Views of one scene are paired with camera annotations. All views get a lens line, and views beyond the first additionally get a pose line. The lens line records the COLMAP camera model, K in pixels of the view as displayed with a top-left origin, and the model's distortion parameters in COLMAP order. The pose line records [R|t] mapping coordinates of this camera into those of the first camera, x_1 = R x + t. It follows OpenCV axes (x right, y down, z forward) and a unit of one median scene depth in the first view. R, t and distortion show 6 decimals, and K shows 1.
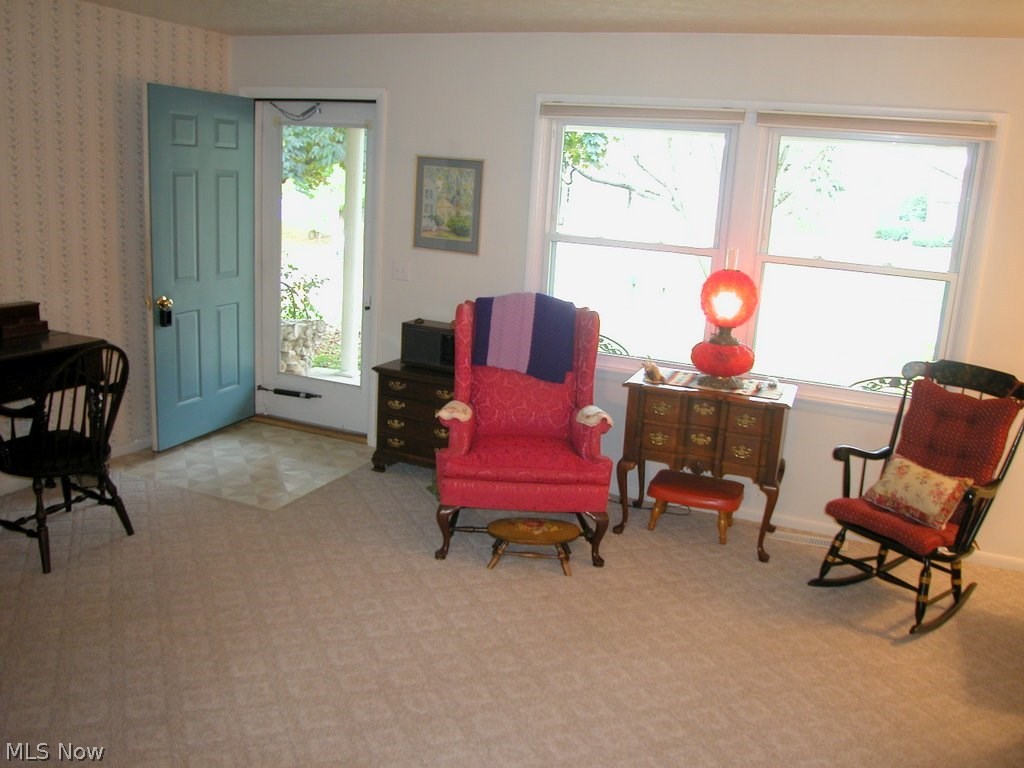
lens RADIAL K [[880.2, 0, 512.0], [0, 880.2, 384.0], [0, 0, 1]] dist [-0.112959, 0.068819]
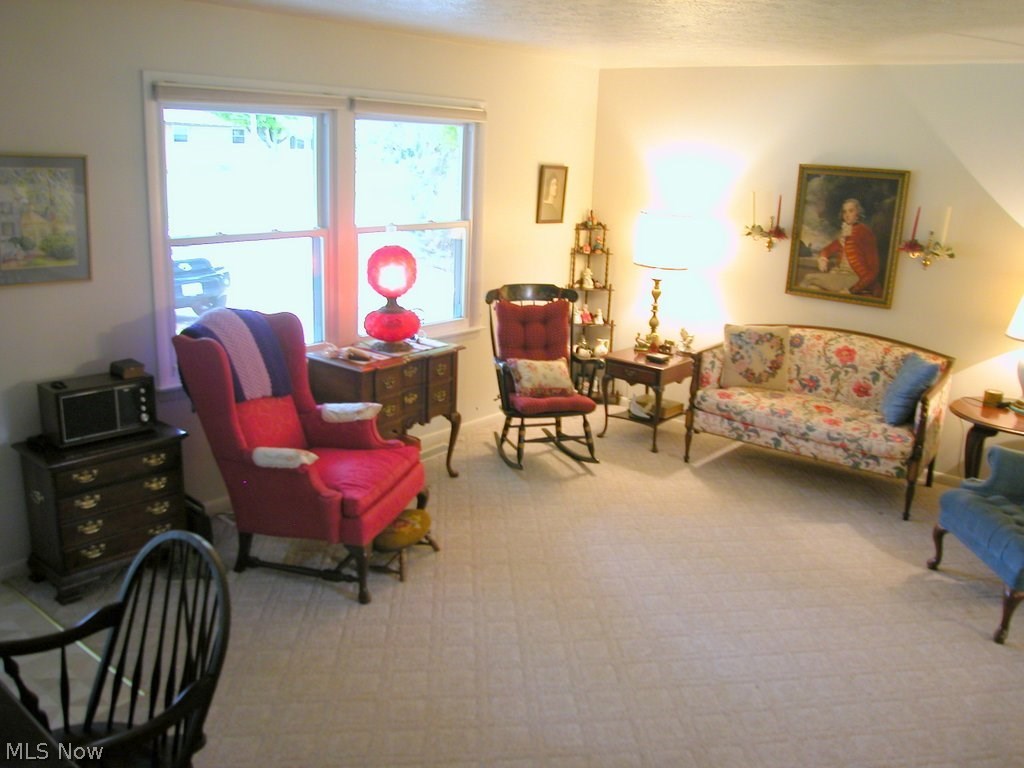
lens RADIAL K [[880.2, 0, 512.0], [0, 880.2, 384.0], [0, 0, 1]] dist [-0.112959, 0.068819]
pose [[0.284326, -0.294678, 0.912318, -0.744047], [0.200086, 0.948876, 0.244129, -0.196394], [-0.937616, 0.113130, 0.328751, 0.482681]]
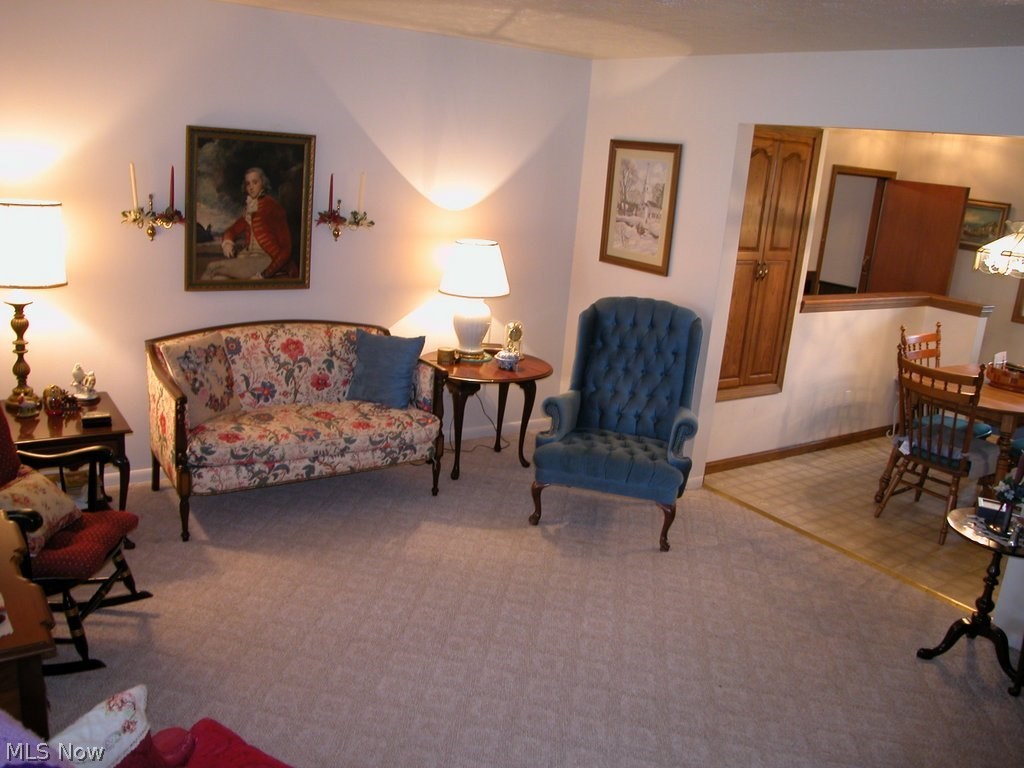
lens RADIAL K [[880.2, 0, 512.0], [0, 880.2, 384.0], [0, 0, 1]] dist [-0.112959, 0.068819]
pose [[-0.836834, -0.264578, 0.479279, -0.234571], [-0.008710, 0.881787, 0.471568, -0.314396], [-0.547388, 0.390449, -0.740213, 1.105356]]
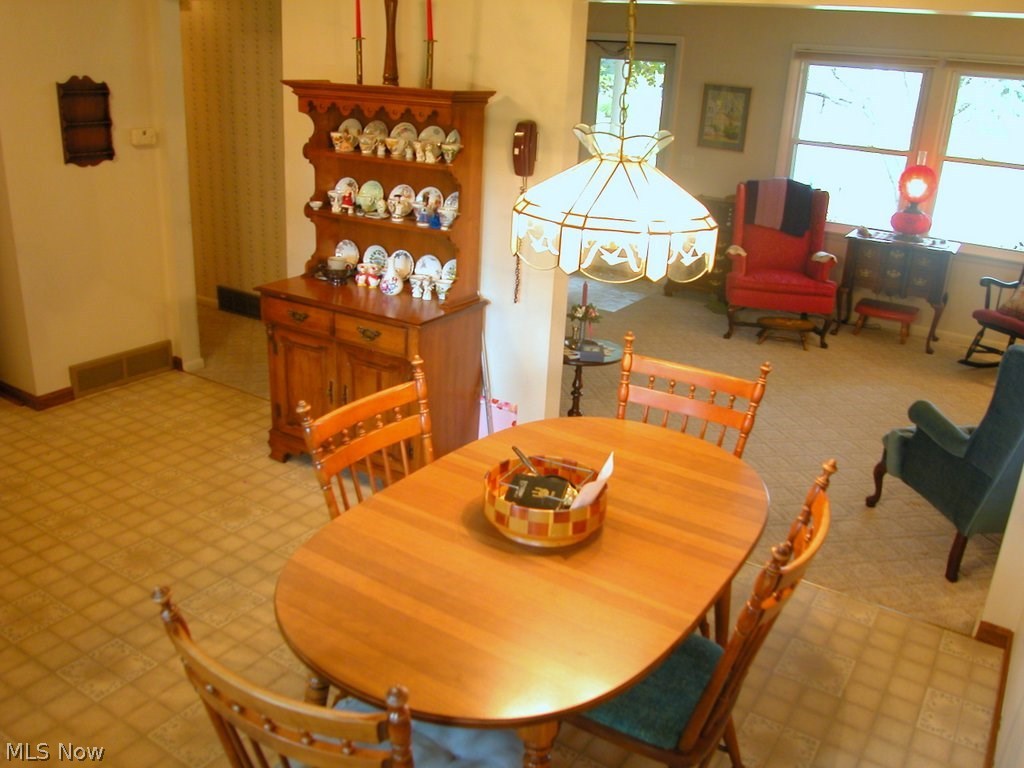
lens RADIAL K [[880.2, 0, 512.0], [0, 880.2, 384.0], [0, 0, 1]] dist [-0.112959, 0.068819]
pose [[0.985495, 0.049447, -0.162343, -0.192656], [-0.030708, 0.992777, 0.115974, 0.097734], [0.166905, -0.109306, 0.979895, -0.634839]]
